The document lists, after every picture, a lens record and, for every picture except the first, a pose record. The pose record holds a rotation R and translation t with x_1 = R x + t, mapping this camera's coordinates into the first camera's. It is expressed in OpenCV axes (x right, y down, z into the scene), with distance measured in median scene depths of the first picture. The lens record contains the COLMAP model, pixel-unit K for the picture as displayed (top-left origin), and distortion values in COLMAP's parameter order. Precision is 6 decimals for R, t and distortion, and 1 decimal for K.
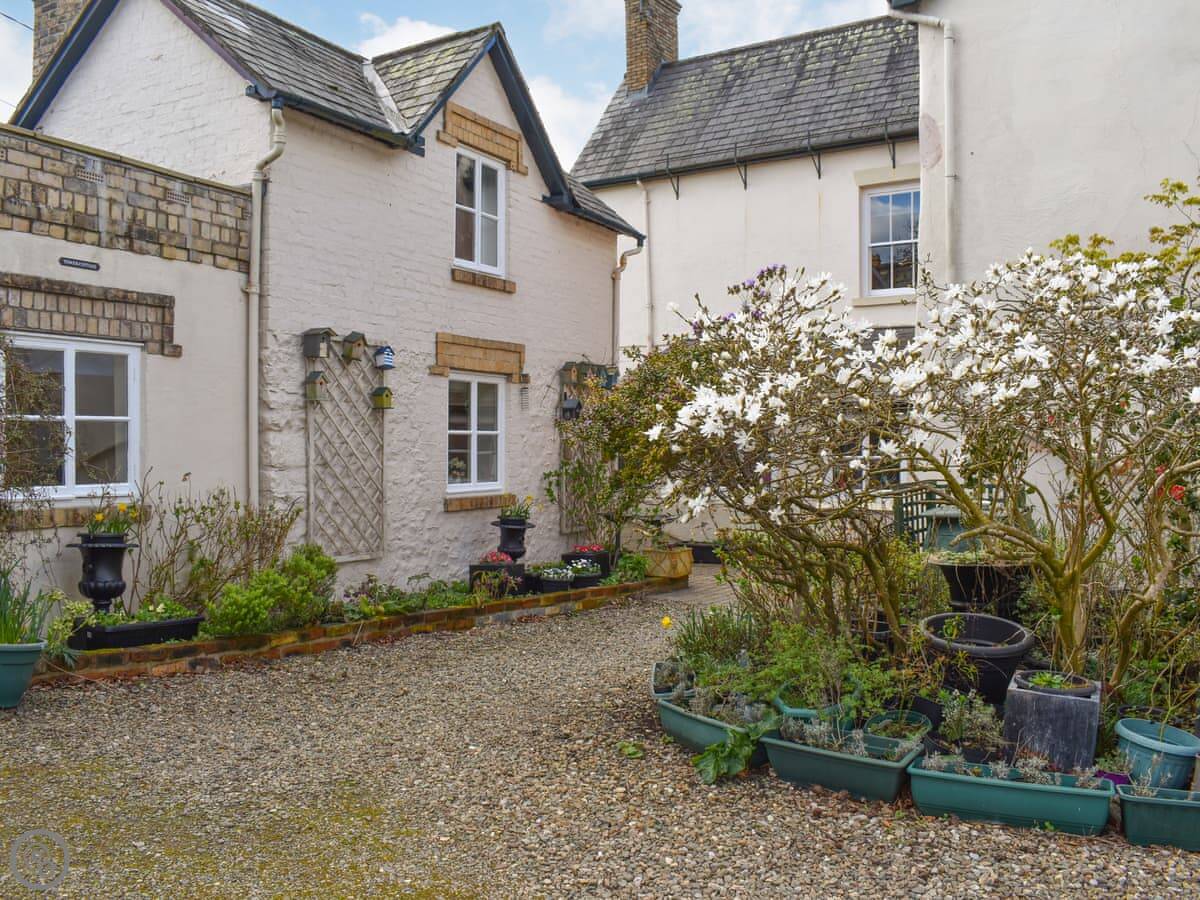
lens RADIAL K [[999.8, 0, 603.7], [0, 999.8, 467.7], [0, 0, 1]] dist [-0.078832, 0.005668]
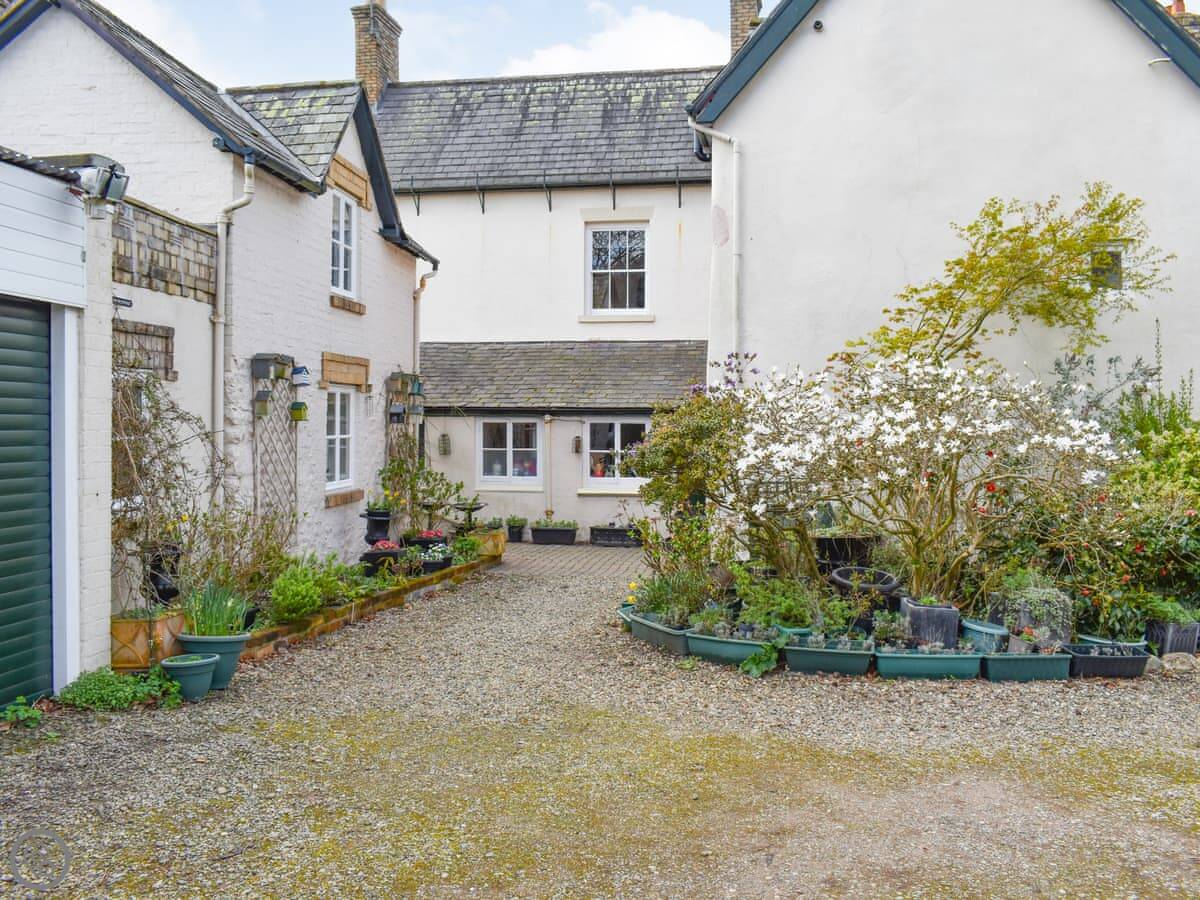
lens RADIAL K [[983.8, 0, 599.6], [0, 983.8, 436.5], [0, 0, 1]] dist [-0.025813, -0.000646]
pose [[0.919353, -0.003288, 0.393420, -0.321591], [0.005507, 0.999975, -0.004510, -0.031466], [-0.393396, 0.006313, 0.919348, -0.165494]]
